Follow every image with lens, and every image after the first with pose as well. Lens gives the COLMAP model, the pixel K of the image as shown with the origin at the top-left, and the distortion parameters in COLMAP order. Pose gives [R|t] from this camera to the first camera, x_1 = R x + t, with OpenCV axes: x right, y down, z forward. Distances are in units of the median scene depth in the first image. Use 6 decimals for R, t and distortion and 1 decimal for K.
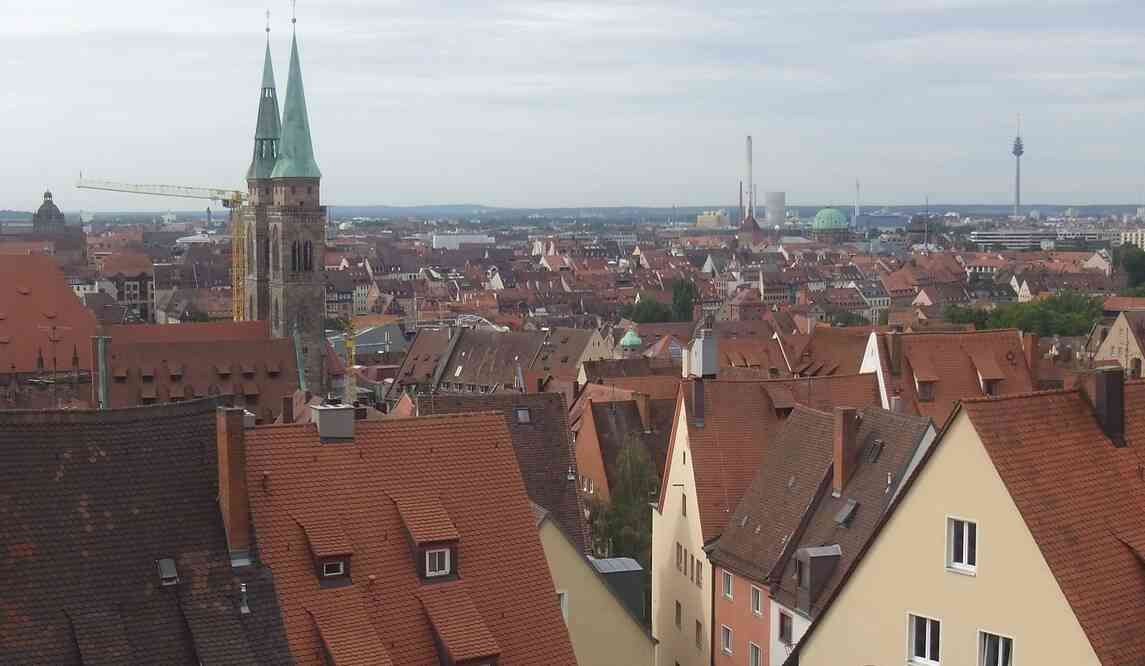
lens RADIAL K [[1335.0, 0, 573.9], [0, 1335.0, 331.2], [0, 0, 1]] dist [-0.059249, 0.000000]
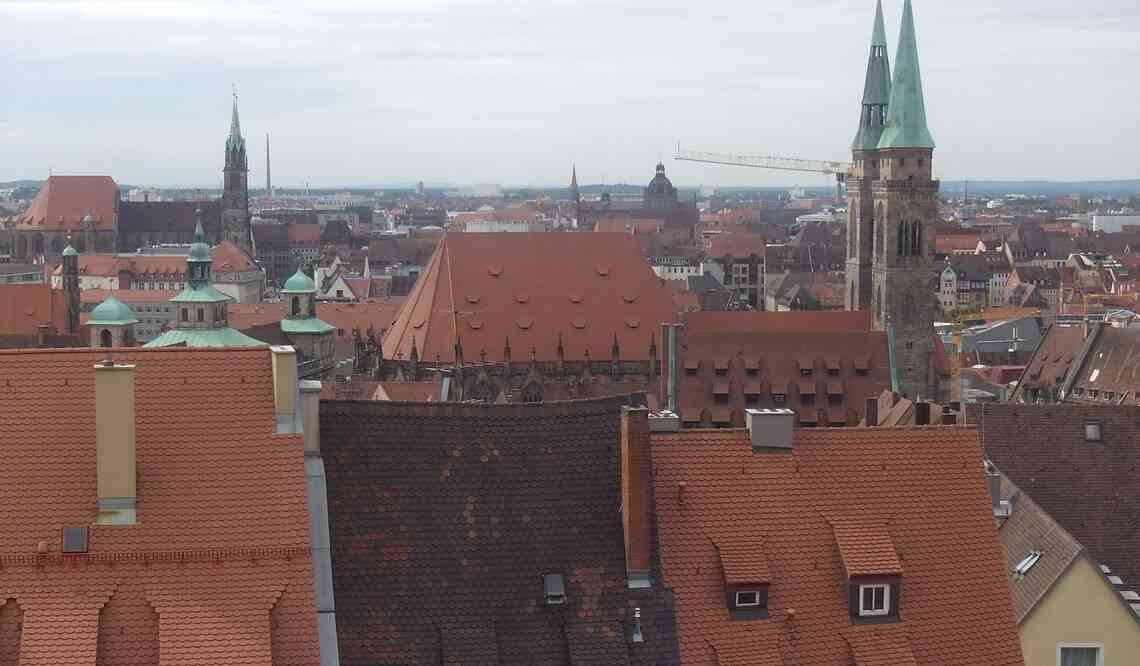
lens RADIAL K [[1557.0, 0, 568.5], [0, 1557.0, 334.6], [0, 0, 1]] dist [-0.051282, 0.000000]
pose [[0.957108, 0.028132, -0.288363, -0.123797], [-0.026447, 0.999603, 0.009737, 0.003108], [0.288522, -0.001693, 0.957472, -0.041420]]
